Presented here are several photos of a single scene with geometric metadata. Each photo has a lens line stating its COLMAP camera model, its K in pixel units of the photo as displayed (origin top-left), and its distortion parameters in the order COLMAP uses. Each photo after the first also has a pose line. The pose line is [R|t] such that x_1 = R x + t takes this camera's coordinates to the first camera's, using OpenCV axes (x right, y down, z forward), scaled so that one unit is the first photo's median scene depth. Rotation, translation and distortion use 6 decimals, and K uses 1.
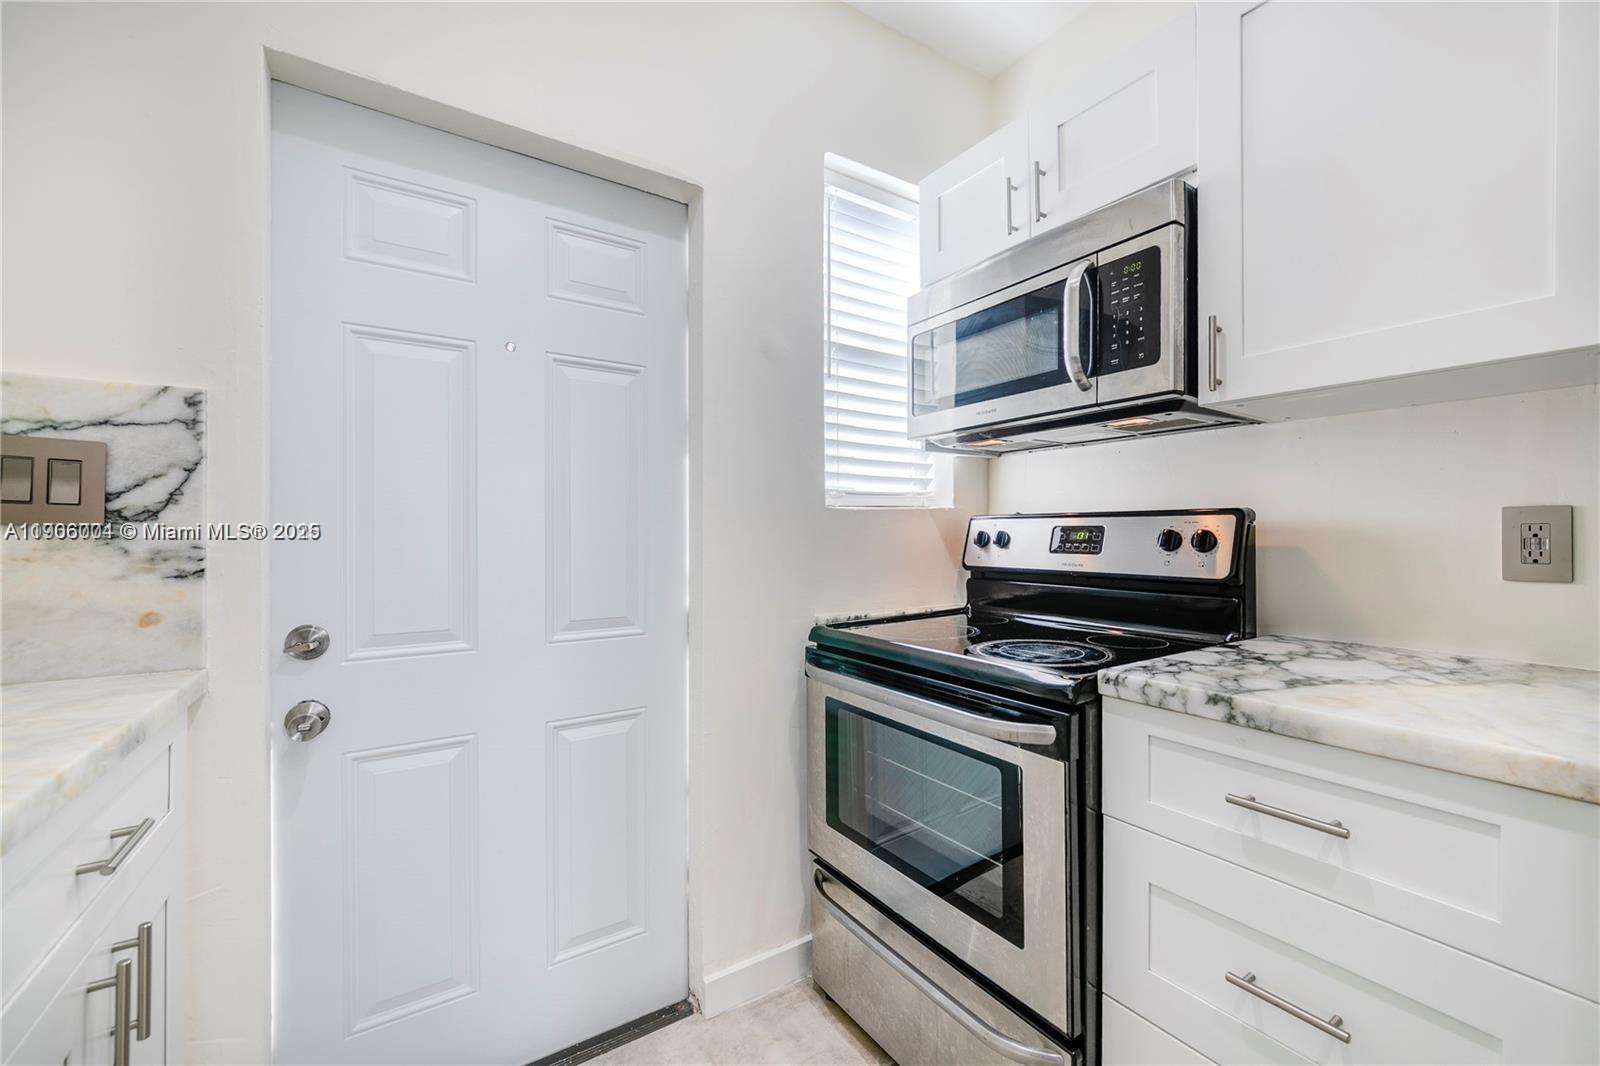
lens RADIAL K [[643.4, 0, 812.5], [0, 643.4, 535.9], [0, 0, 1]] dist [-0.003086, -0.000306]
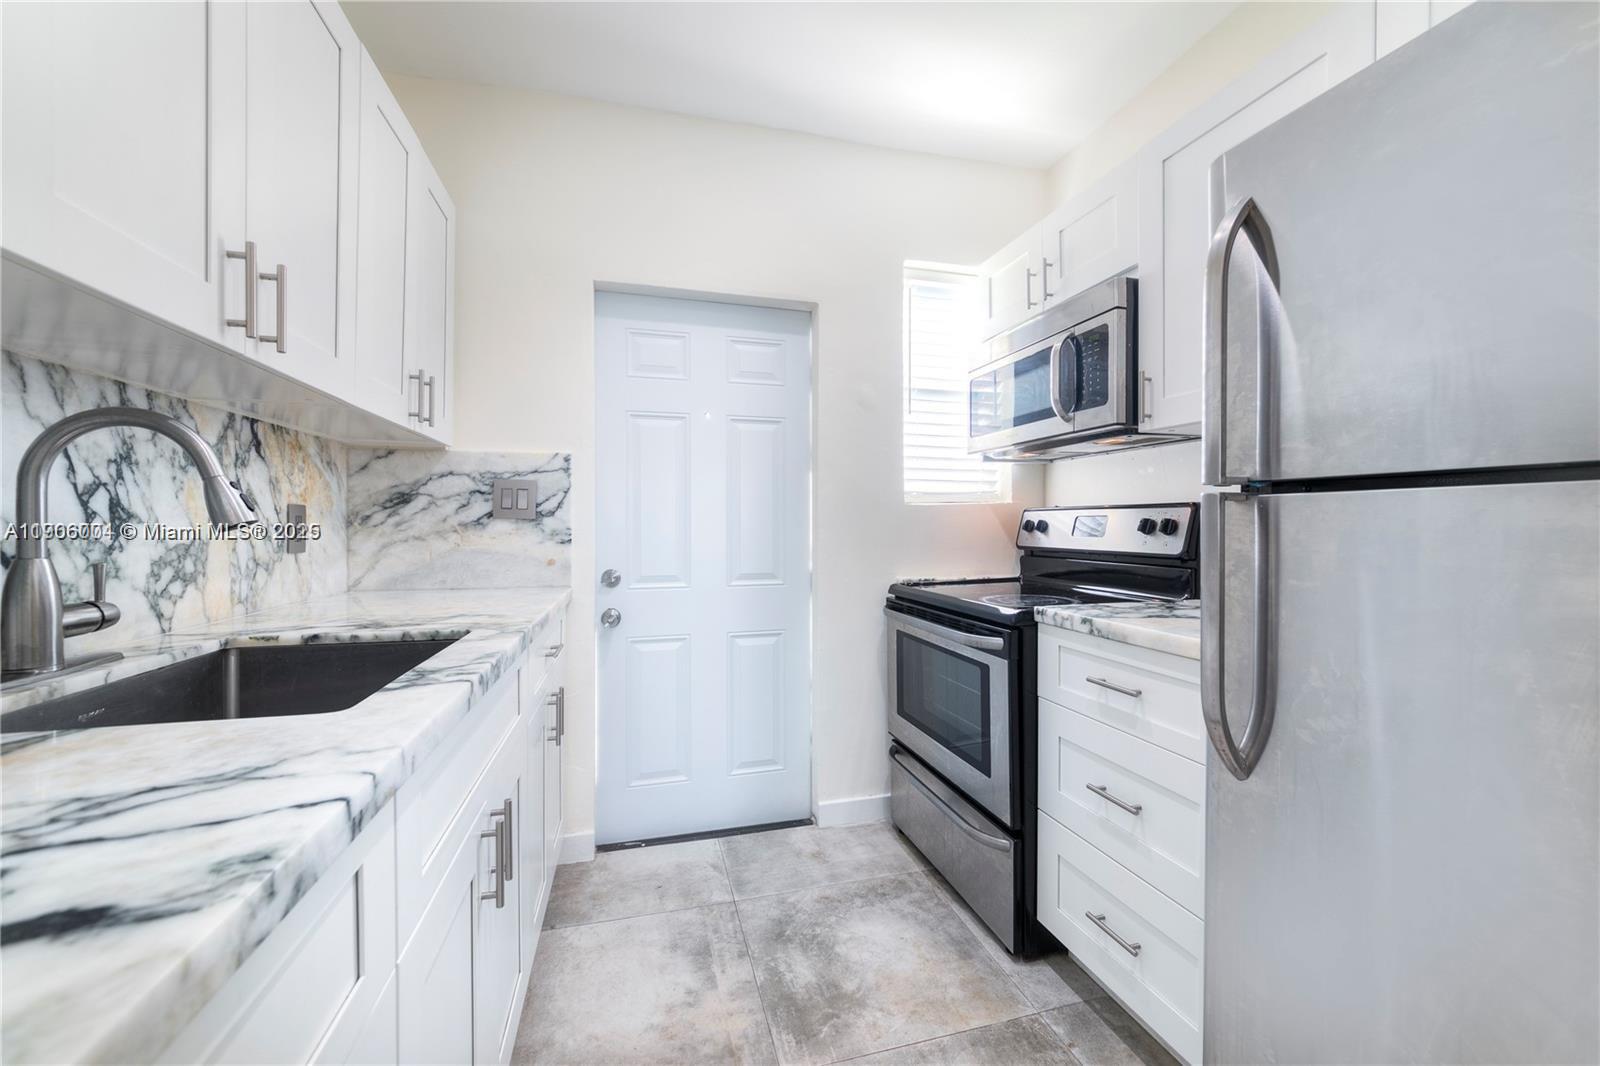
lens RADIAL K [[618.9, 0, 797.1], [0, 618.9, 529.1], [0, 0, 1]] dist [0.000393, 0.000008]
pose [[0.948039, 0.001312, -0.318150, 0.284809], [0.000326, 0.999987, 0.005094, 0.006349], [0.318153, -0.004933, 0.948027, -0.495376]]
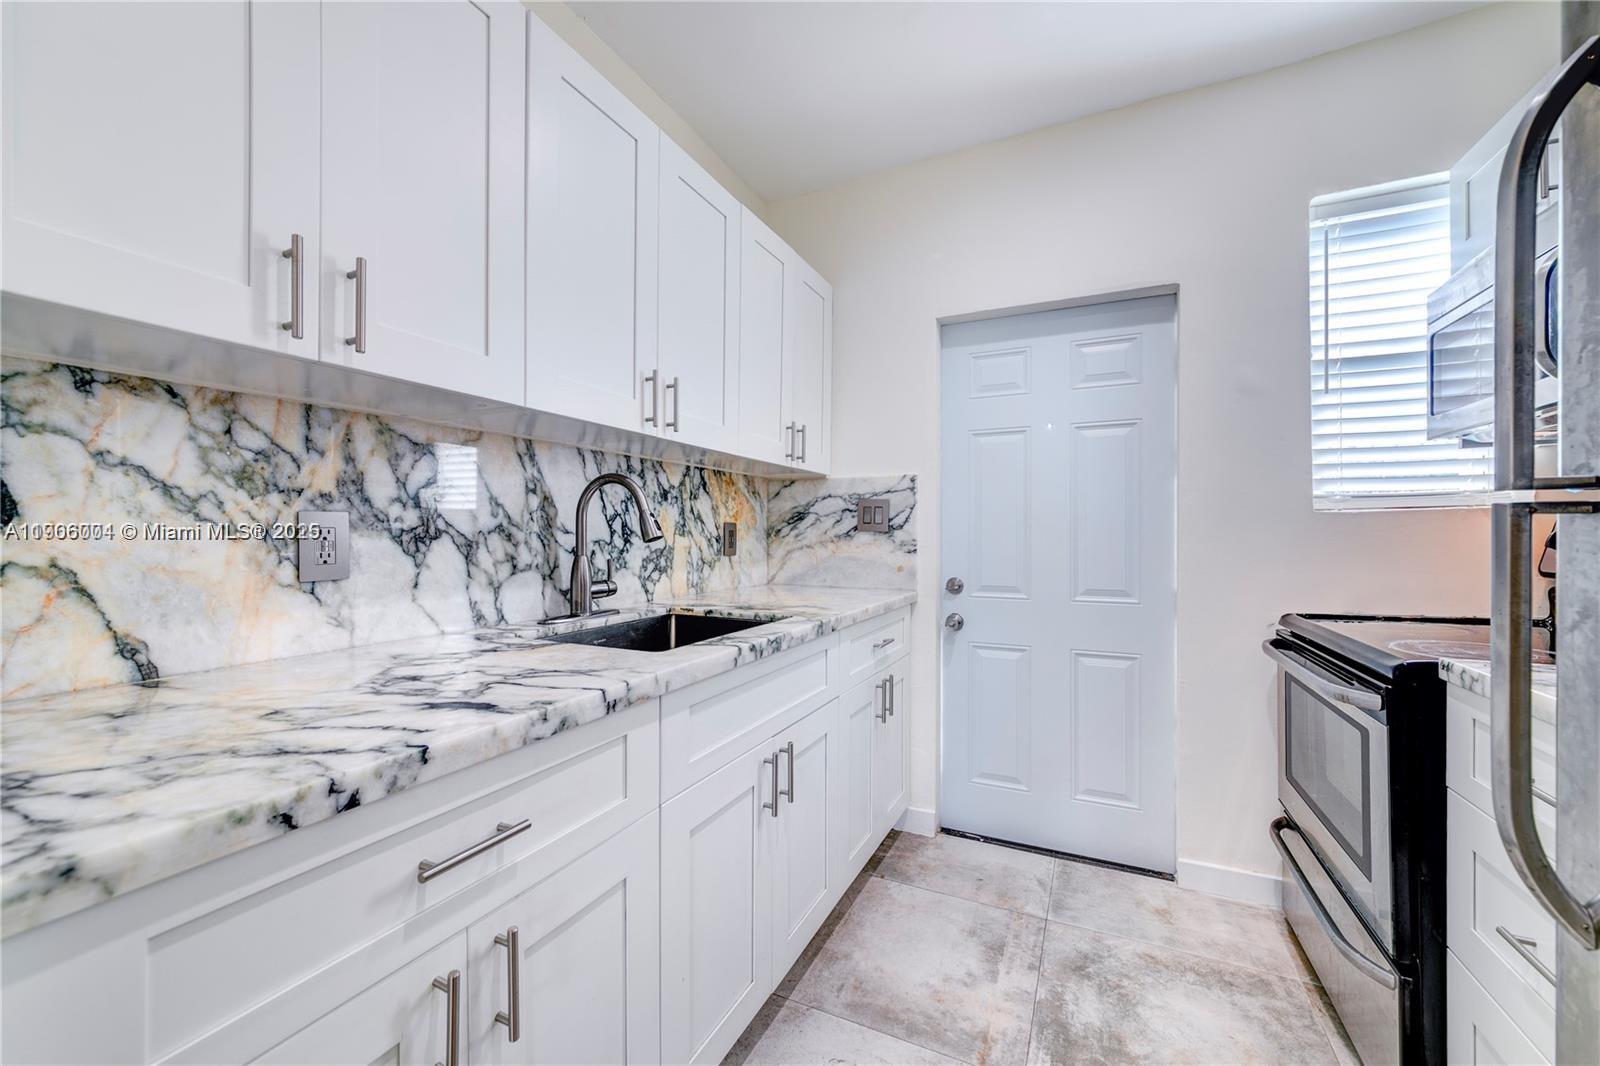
lens RADIAL K [[623.6, 0, 806.9], [0, 623.6, 534.0], [0, 0, 1]] dist [-0.000446, -0.000070]
pose [[0.519173, 0.001561, -0.854668, 0.601223], [-0.002248, 0.999997, 0.000461, -0.004332], [0.854666, 0.001682, 0.519175, -0.403353]]
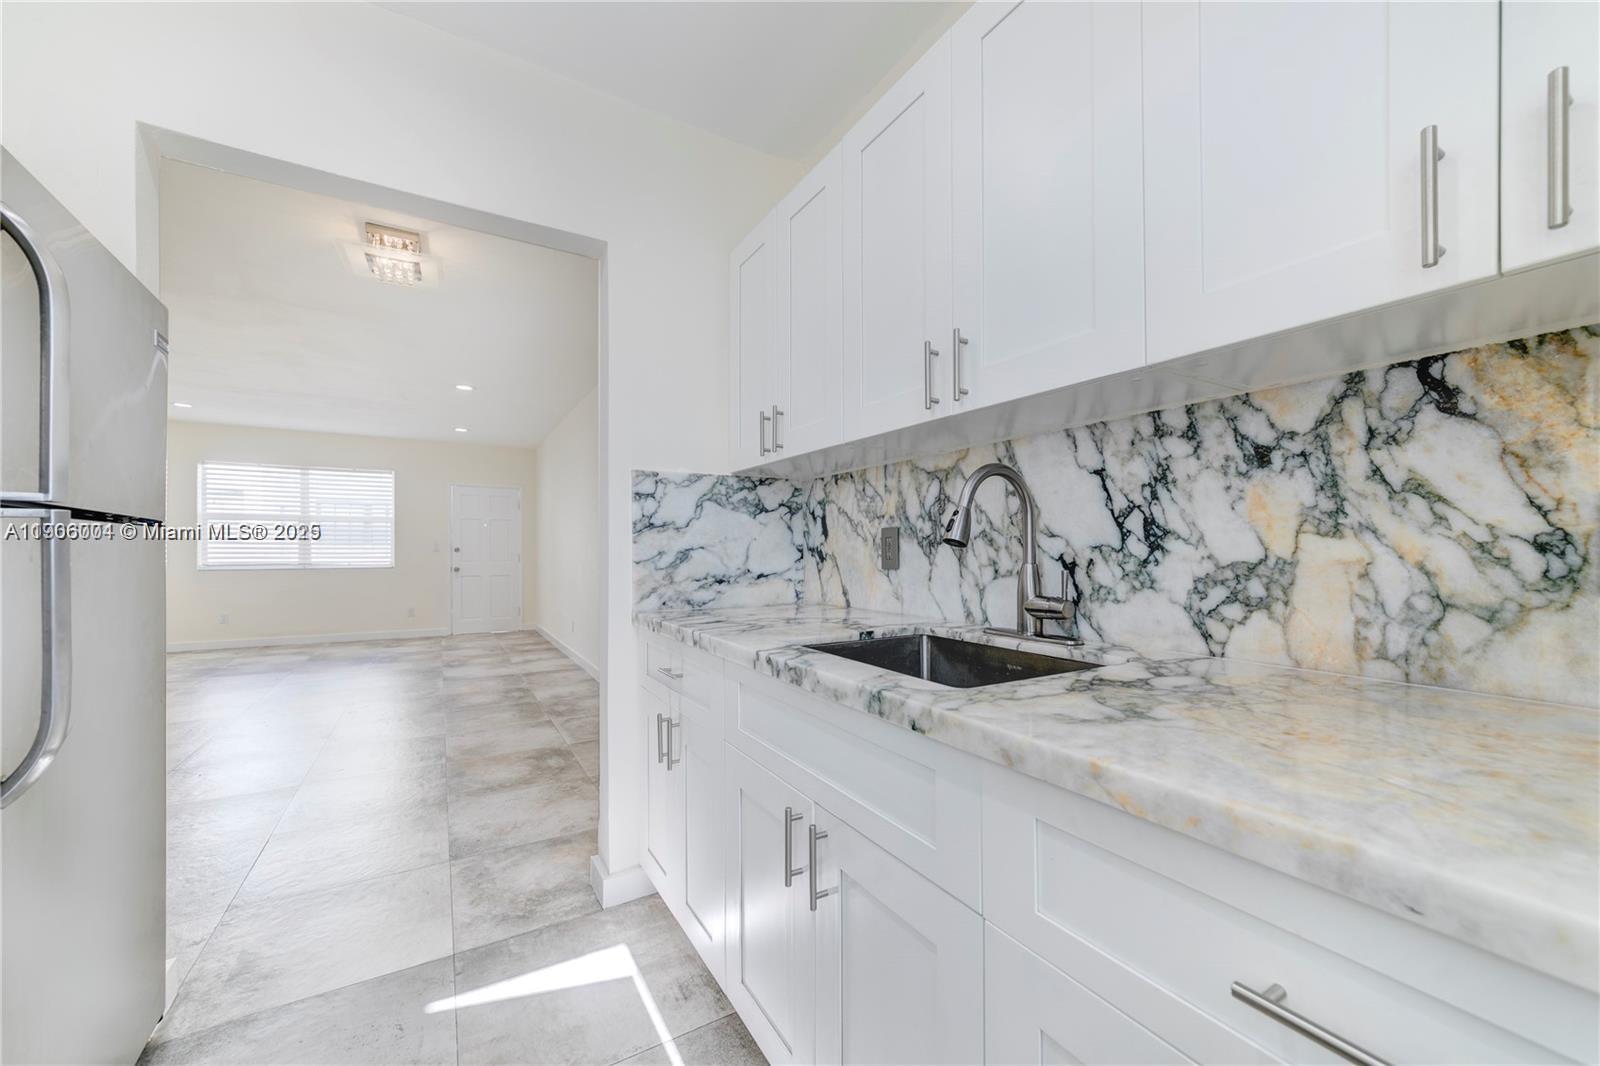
lens RADIAL K [[617.9, 0, 801.9], [0, 617.9, 549.2], [0, 0, 1]] dist [-0.000486, -0.000077]
pose [[-0.998142, 0.003561, 0.060820, -0.321909], [0.003620, 0.999993, 0.000860, 0.013210], [-0.060817, 0.001079, -0.998148, 0.833839]]
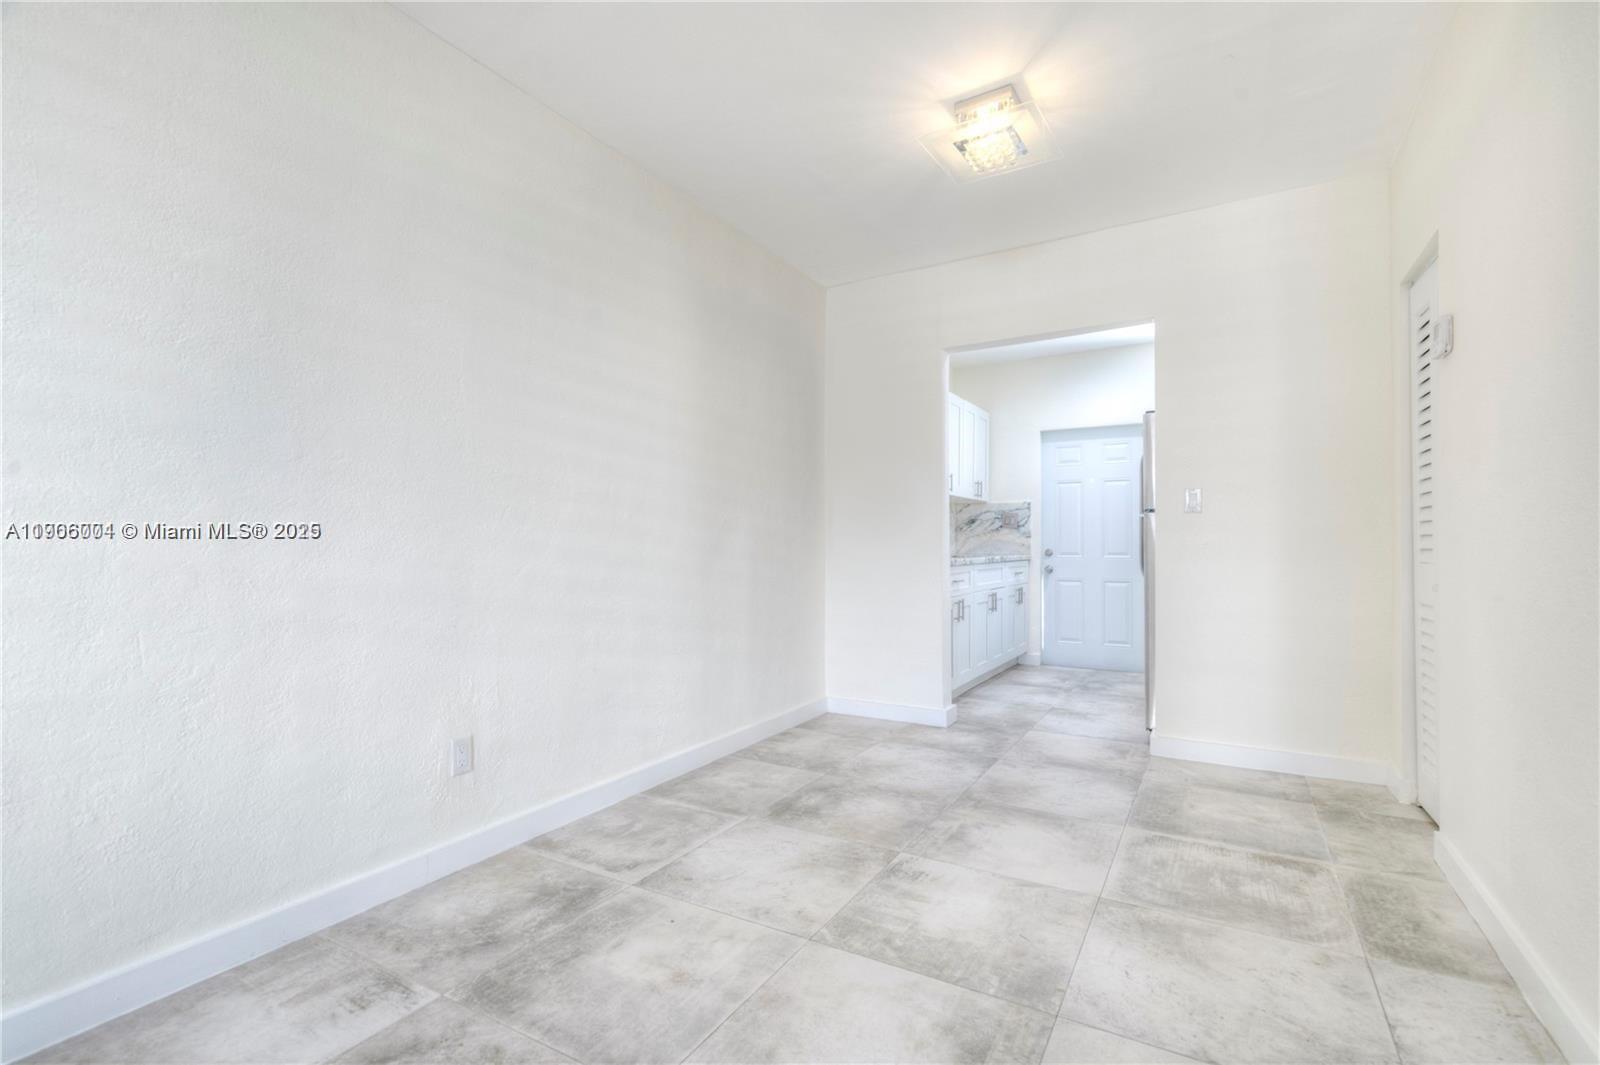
lens RADIAL K [[736.4, 0, 800.0], [0, 736.4, 532.5], [0, 0, 1]] dist [0.016381, -0.000368]
pose [[0.437284, -0.013931, -0.899216, 2.686464], [-0.002995, 0.999852, -0.016946, 0.097206], [0.899319, 0.010103, 0.437177, -2.453154]]
